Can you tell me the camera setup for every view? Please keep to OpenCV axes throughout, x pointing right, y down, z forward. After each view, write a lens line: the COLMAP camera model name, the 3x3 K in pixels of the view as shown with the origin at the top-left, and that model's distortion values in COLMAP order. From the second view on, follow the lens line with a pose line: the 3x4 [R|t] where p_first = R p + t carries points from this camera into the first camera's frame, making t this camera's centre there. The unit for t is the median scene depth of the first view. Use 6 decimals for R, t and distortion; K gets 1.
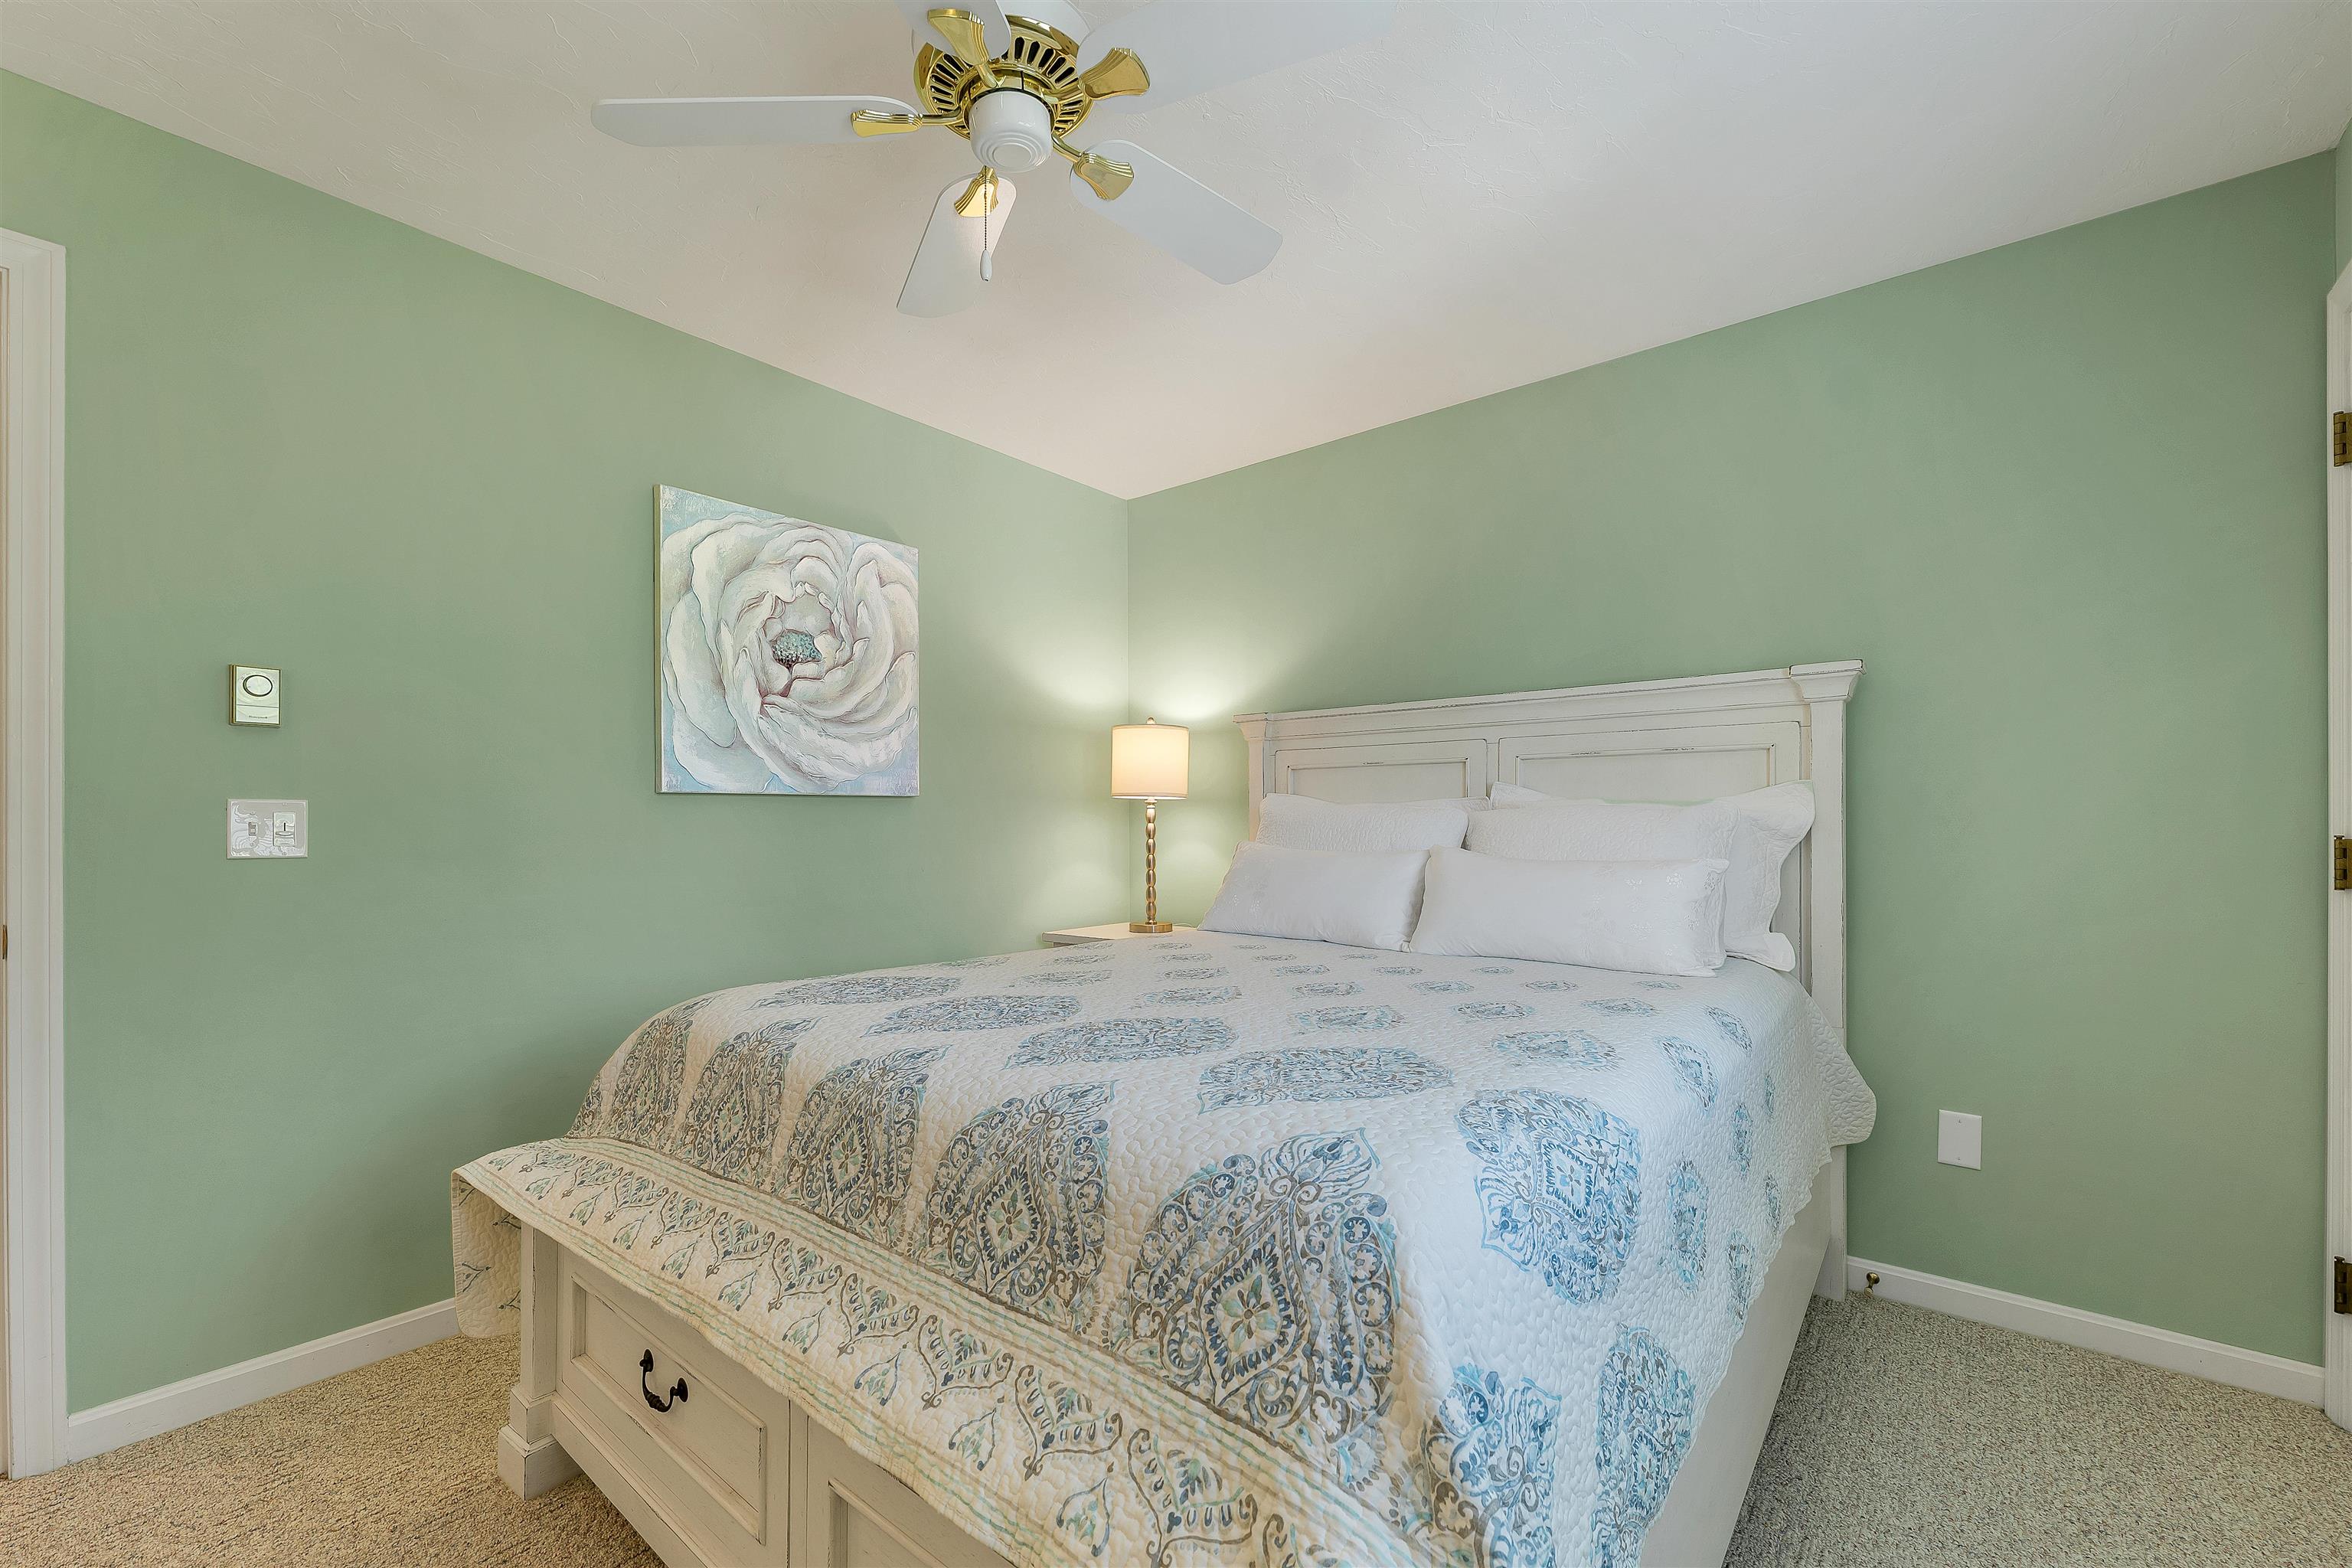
lens RADIAL K [[981.0, 0, 1157.0], [0, 981.0, 803.3], [0, 0, 1]] dist [-0.001476, -0.001260]
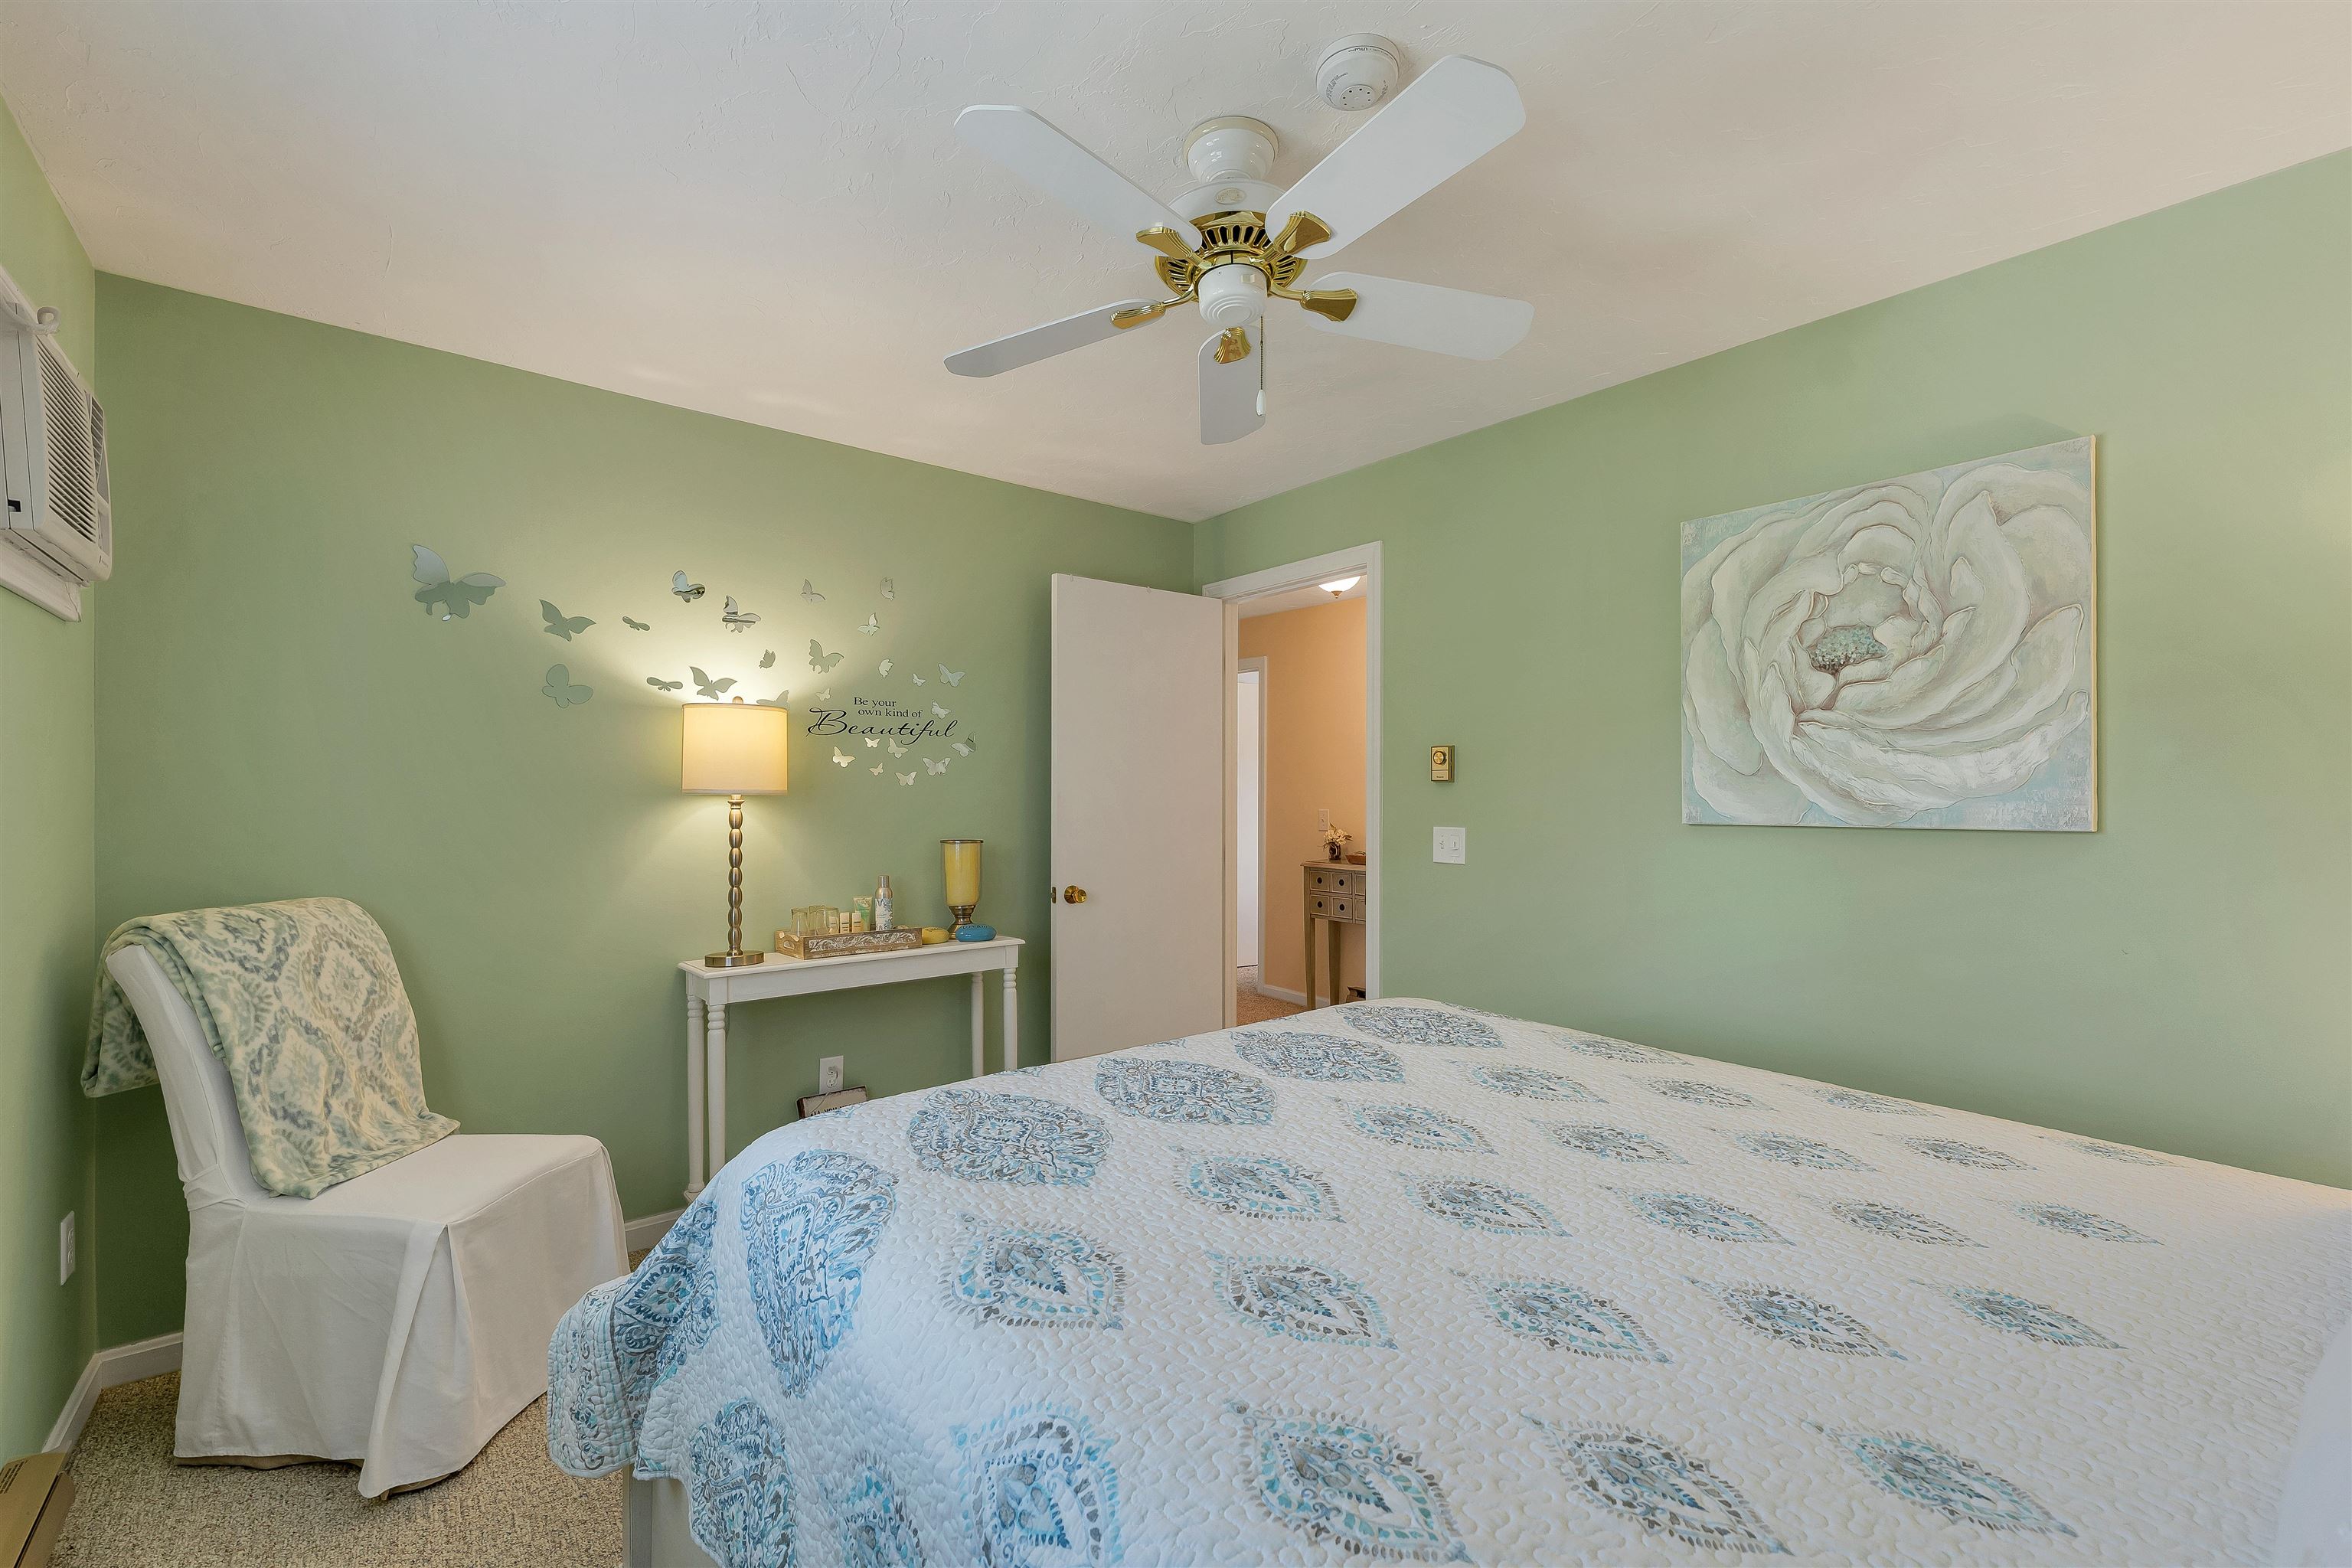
lens RADIAL K [[981.0, 0, 1188.2], [0, 981.0, 779.5], [0, 0, 1]] dist [-0.001476, -0.001260]
pose [[-0.179594, -0.013396, -0.983650, 0.541752], [0.016572, 0.999724, -0.016641, -0.045067], [0.983601, -0.019290, -0.179323, 0.620586]]
